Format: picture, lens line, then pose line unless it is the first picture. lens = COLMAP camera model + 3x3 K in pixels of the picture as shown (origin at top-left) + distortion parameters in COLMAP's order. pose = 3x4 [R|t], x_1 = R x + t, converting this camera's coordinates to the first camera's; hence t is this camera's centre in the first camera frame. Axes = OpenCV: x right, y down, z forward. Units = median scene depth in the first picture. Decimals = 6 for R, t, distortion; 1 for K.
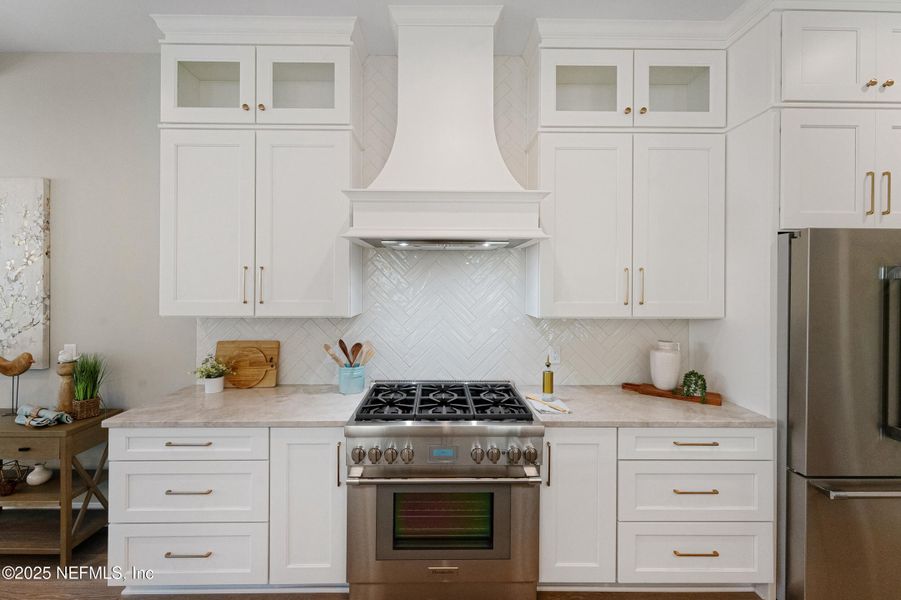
lens RADIAL K [[363.5, 0, 449.7], [0, 363.5, 285.7], [0, 0, 1]] dist [0.001524, 0.000038]
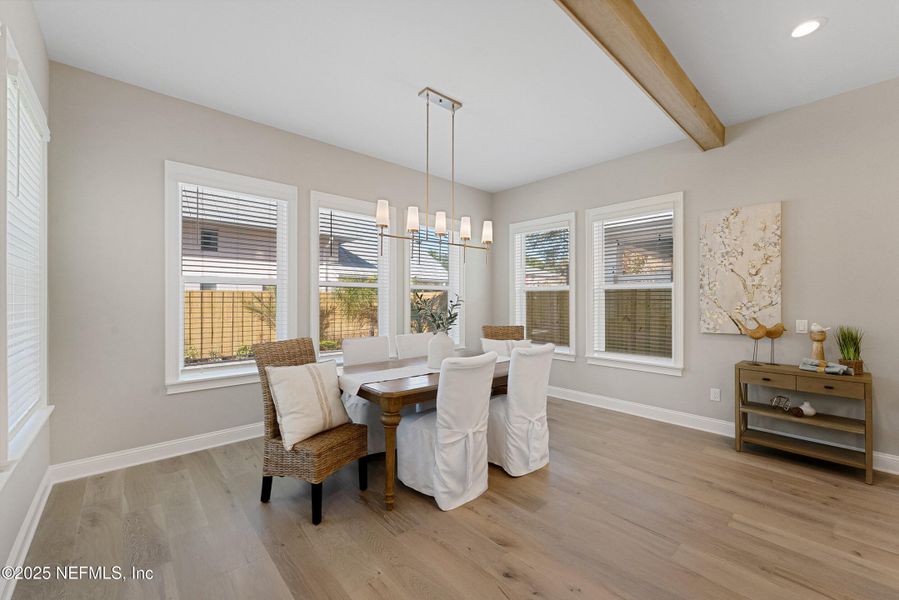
lens RADIAL K [[364.6, 0, 447.5], [0, 364.6, 300.3], [0, 0, 1]] dist [0.007110, -0.000486]
pose [[0.666663, -0.002354, -0.745356, -0.989233], [-0.001430, 0.999989, -0.004437, 0.104566], [0.745358, 0.004023, 0.666652, -0.982861]]
